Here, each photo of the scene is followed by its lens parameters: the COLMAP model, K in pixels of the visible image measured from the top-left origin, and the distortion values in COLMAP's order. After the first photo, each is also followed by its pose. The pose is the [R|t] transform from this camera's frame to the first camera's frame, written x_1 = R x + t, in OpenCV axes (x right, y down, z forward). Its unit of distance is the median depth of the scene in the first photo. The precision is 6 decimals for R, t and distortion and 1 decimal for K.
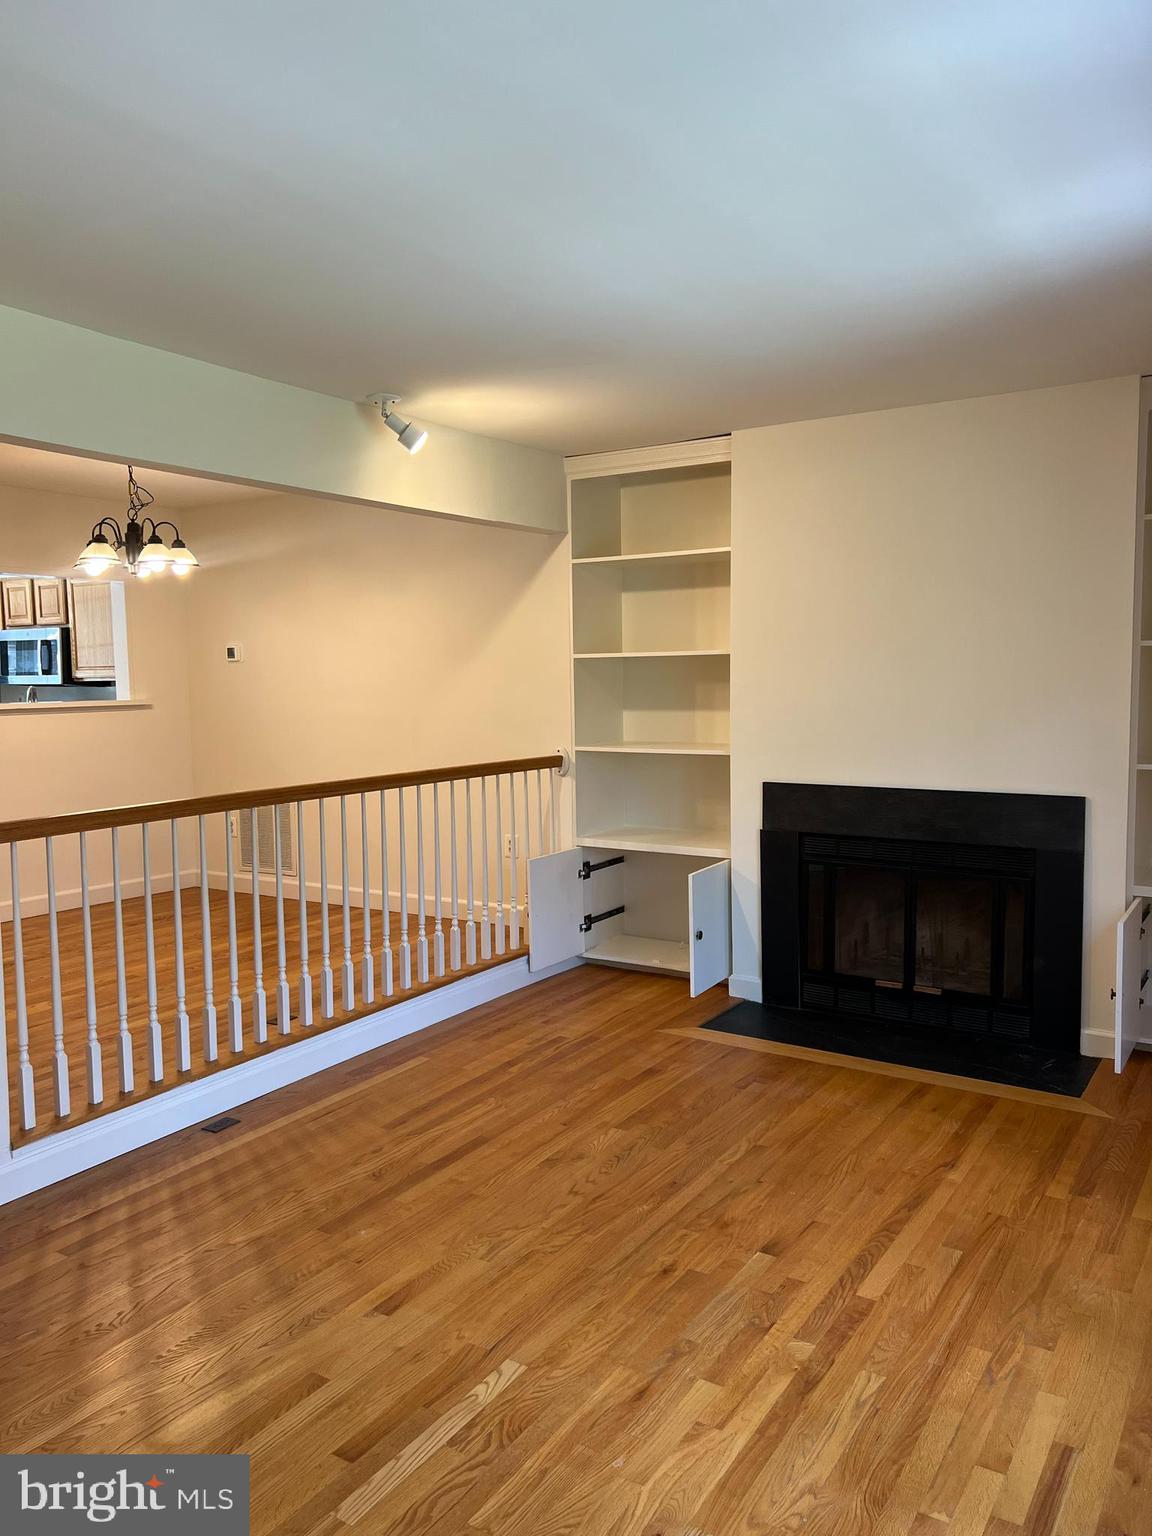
lens RADIAL K [[1146.1, 0, 576.0], [0, 1146.1, 768.0], [0, 0, 1]] dist [0.072906, -0.085663]
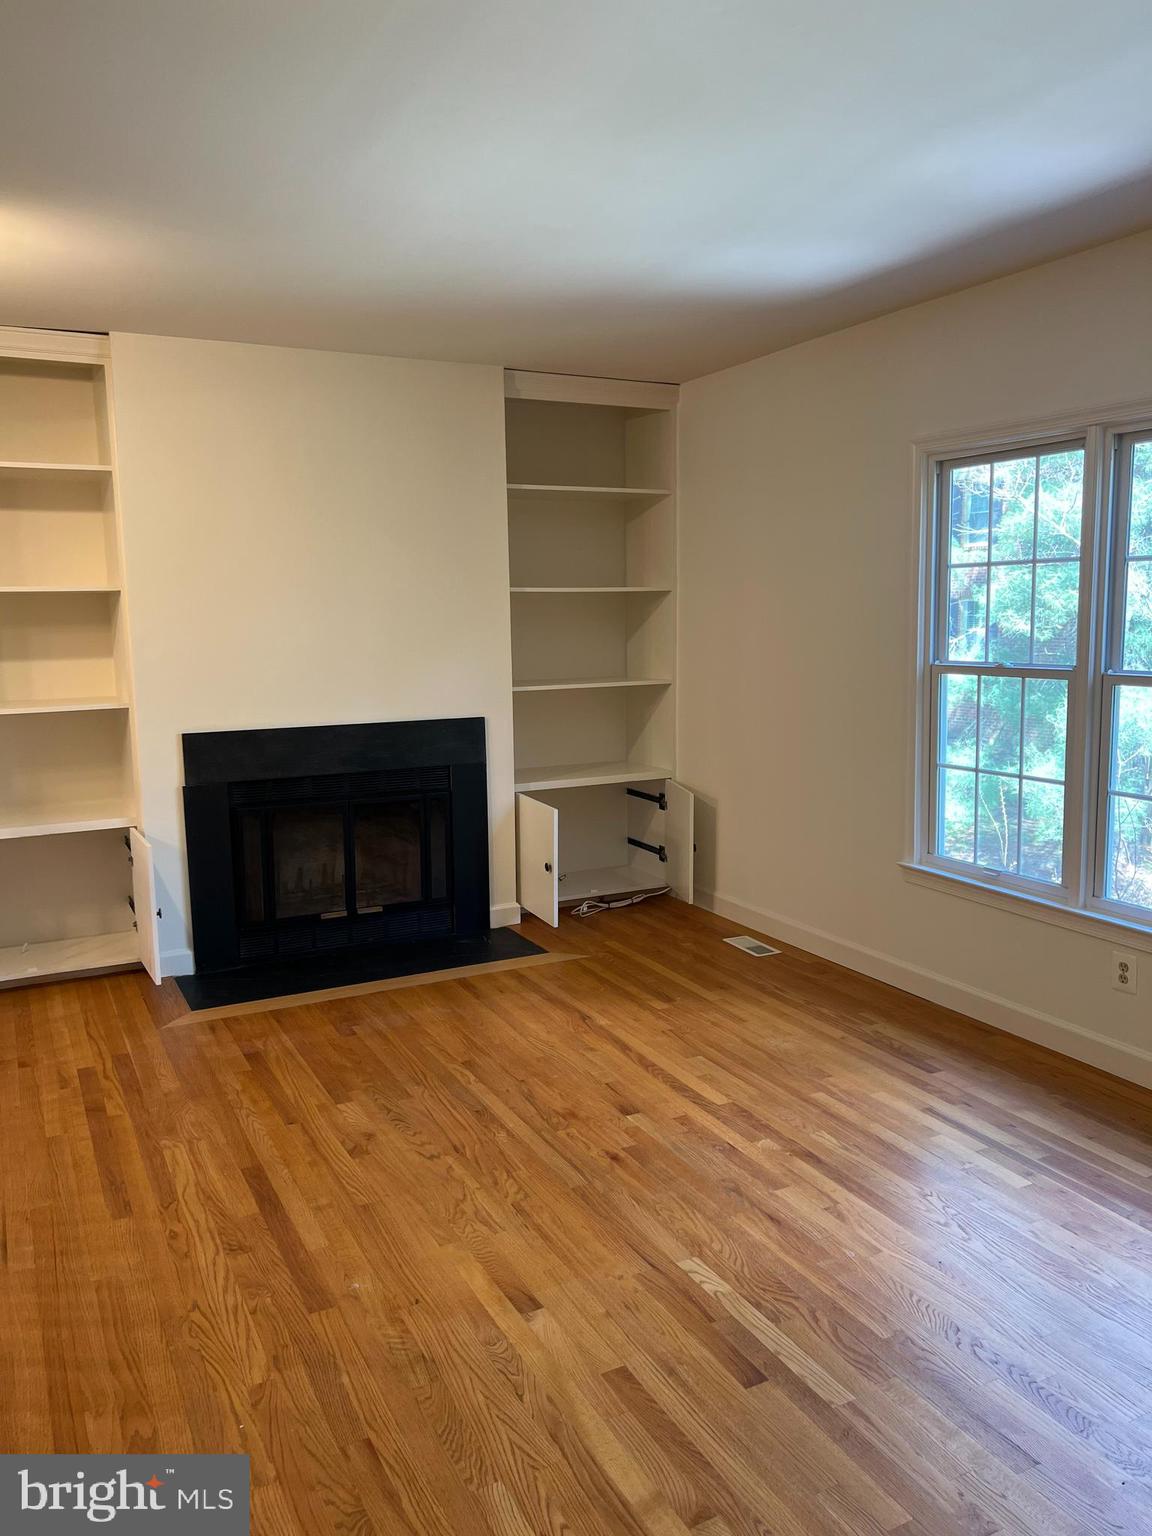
lens RADIAL K [[1146.1, 0, 576.0], [0, 1146.1, 768.0], [0, 0, 1]] dist [0.072906, -0.085663]
pose [[0.508435, -0.114317, 0.853479, -0.589578], [0.082247, 0.993064, 0.084017, -0.015825], [-0.857164, 0.027478, 0.514310, 0.333332]]
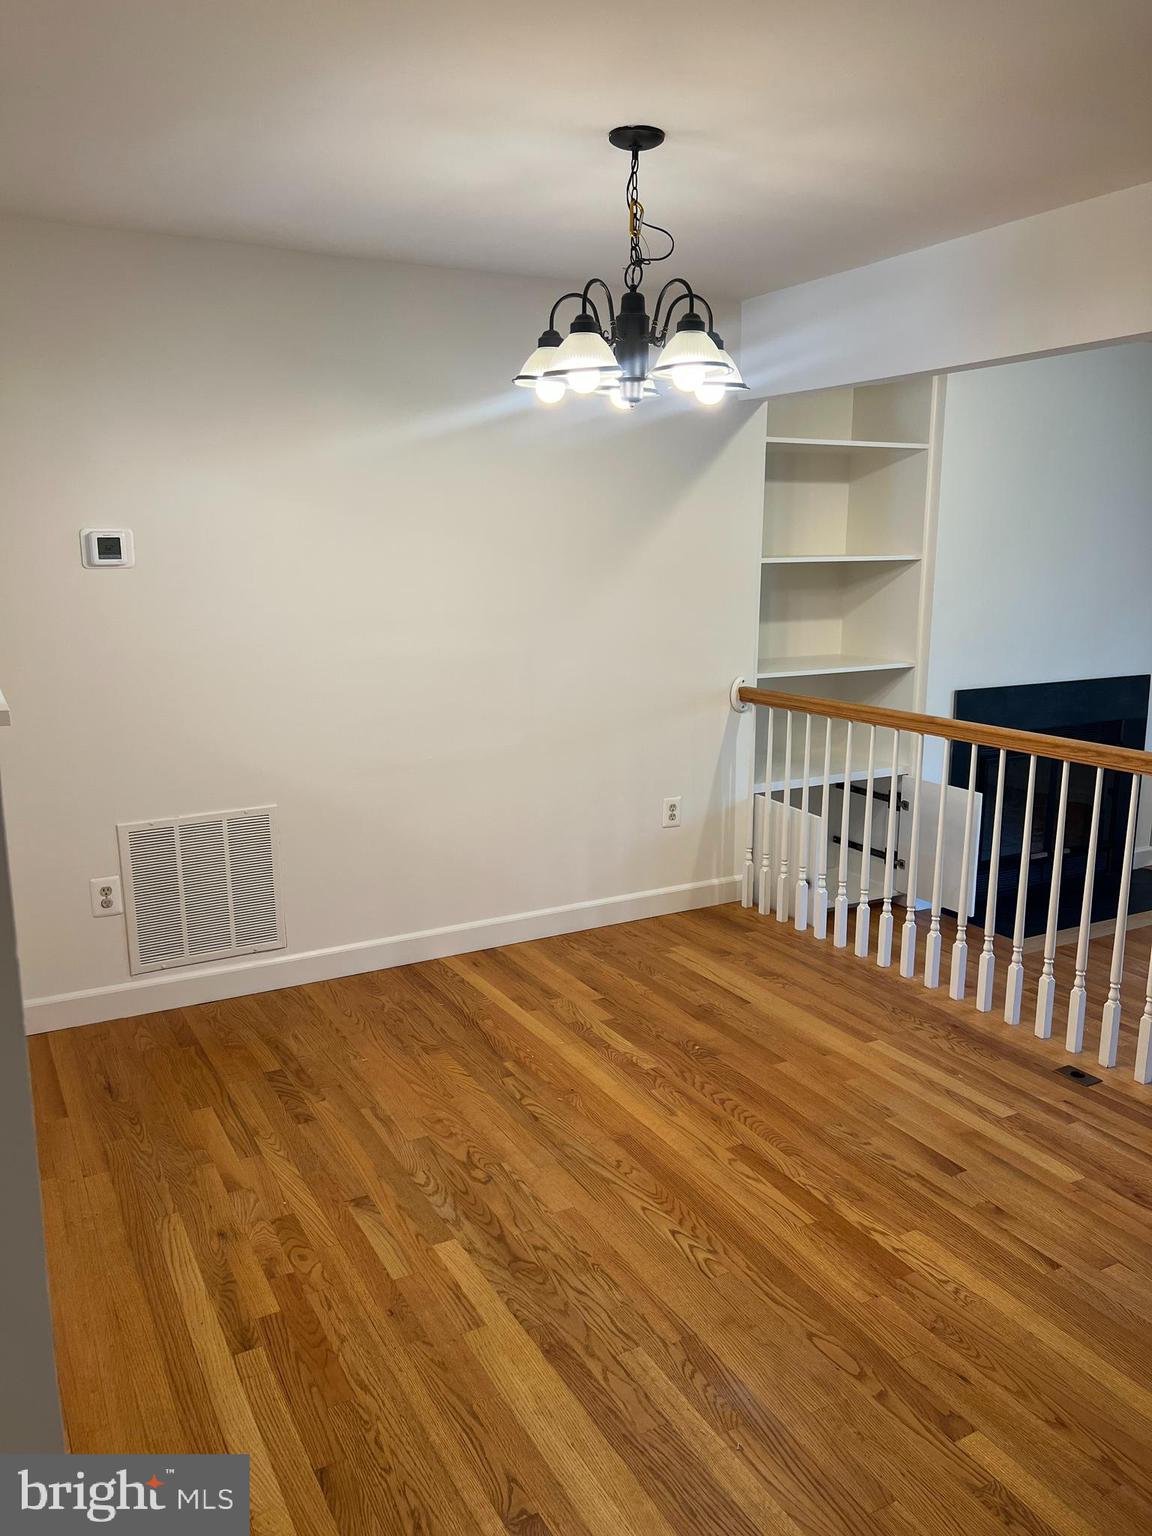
lens RADIAL K [[1146.1, 0, 576.0], [0, 1146.1, 768.0], [0, 0, 1]] dist [0.072906, -0.085663]
pose [[0.472822, -0.155977, 0.867243, -1.063008], [0.071607, 0.987755, 0.138611, -0.100599], [-0.878244, -0.003438, 0.478201, 0.975334]]
